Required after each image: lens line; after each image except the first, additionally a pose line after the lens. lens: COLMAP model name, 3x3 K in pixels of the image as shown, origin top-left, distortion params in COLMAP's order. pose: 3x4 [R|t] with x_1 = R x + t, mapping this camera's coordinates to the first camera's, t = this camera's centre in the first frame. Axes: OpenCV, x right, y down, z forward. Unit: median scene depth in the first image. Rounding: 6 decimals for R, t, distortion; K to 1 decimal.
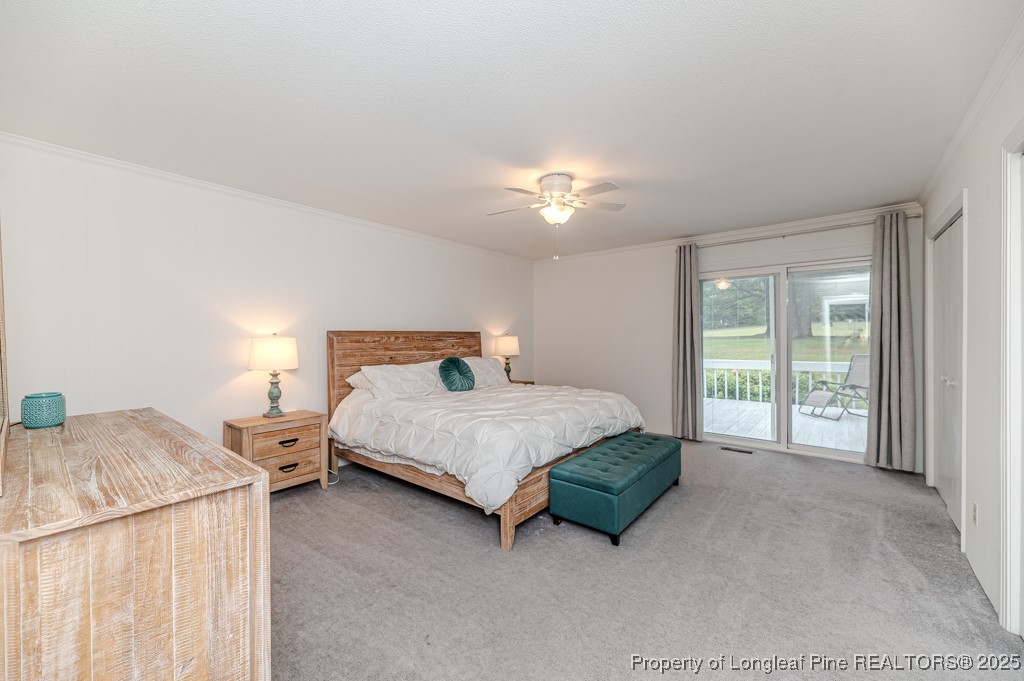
lens RADIAL K [[410.3, 0, 508.6], [0, 410.3, 340.4], [0, 0, 1]] dist [0.004003, -0.000353]
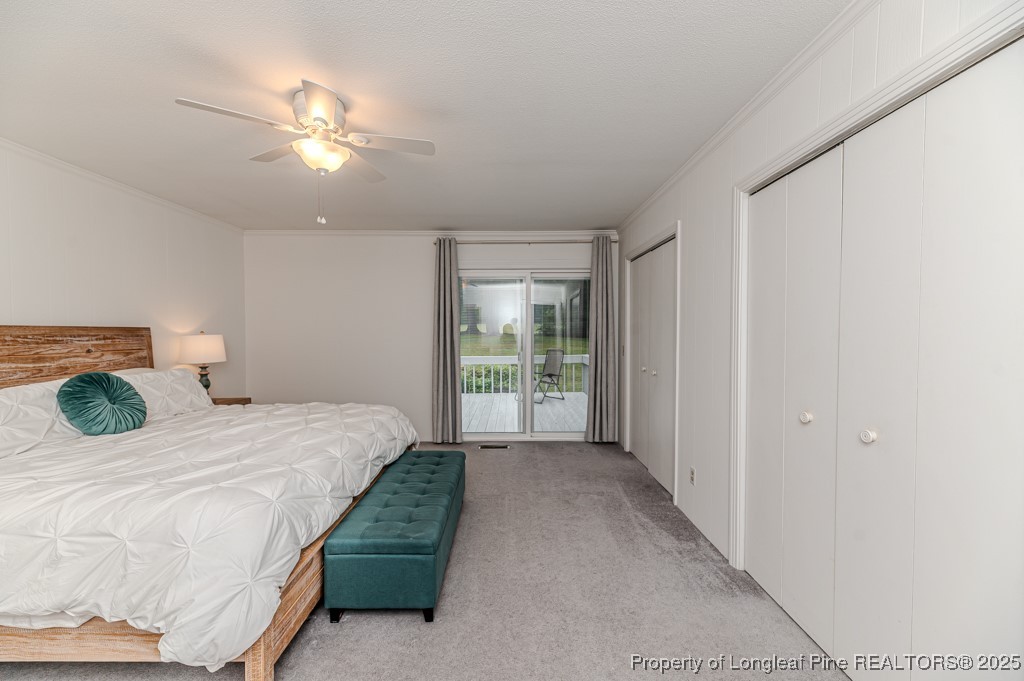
lens RADIAL K [[413.9, 0, 524.5], [0, 413.9, 342.2], [0, 0, 1]] dist [0.024820, -0.008748]
pose [[0.770833, -0.010109, 0.636957, -0.048053], [0.003065, 0.999921, 0.012160, -0.006051], [-0.637030, -0.007421, 0.770803, 0.186250]]
